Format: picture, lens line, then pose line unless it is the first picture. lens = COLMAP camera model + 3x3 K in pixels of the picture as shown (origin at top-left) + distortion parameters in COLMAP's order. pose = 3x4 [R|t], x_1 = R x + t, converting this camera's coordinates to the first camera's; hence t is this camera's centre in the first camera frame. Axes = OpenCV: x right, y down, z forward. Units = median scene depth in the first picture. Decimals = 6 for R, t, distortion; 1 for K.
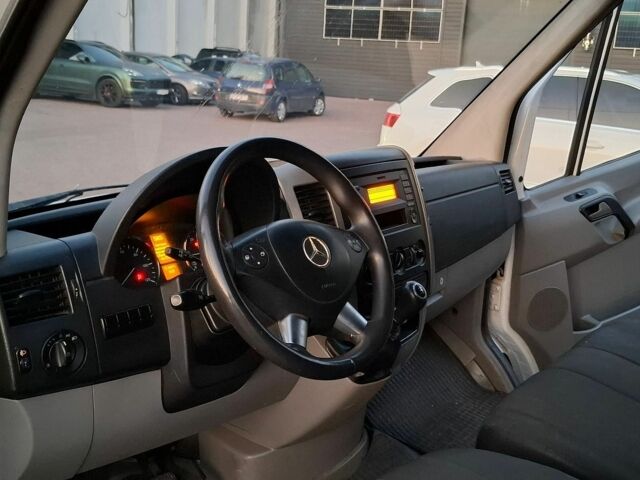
lens RADIAL K [[725.1, 0, 320.0], [0, 725.1, 240.0], [0, 0, 1]] dist [0.144656, -0.271486]
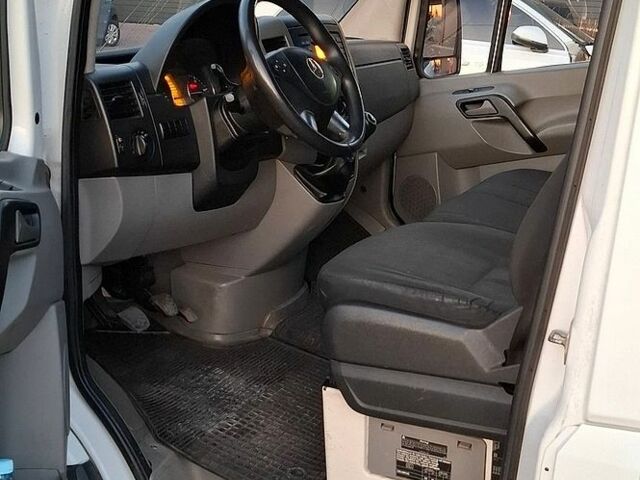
lens RADIAL K [[894.7, 0, 320.0], [0, 894.7, 240.0], [0, 0, 1]] dist [0.178278, -0.480447]
pose [[0.977879, -0.068755, 0.197550, -0.268456], [0.058721, 0.996690, 0.056217, 0.185396], [-0.200762, -0.043373, 0.978679, -0.505561]]
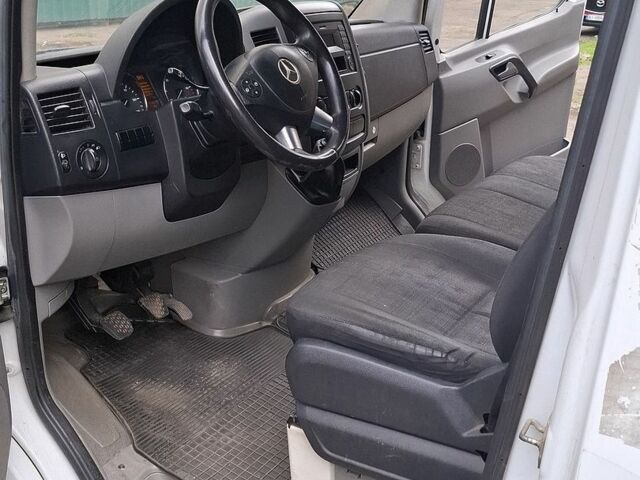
lens RADIAL K [[752.9, 0, 320.9], [0, 752.9, 252.5], [0, 0, 1]] dist [0.132810, -0.333216]
pose [[0.990619, -0.069392, 0.117721, -0.094657], [0.052383, 0.988497, 0.141880, 0.108058], [-0.126212, -0.134383, 0.982859, -0.234193]]
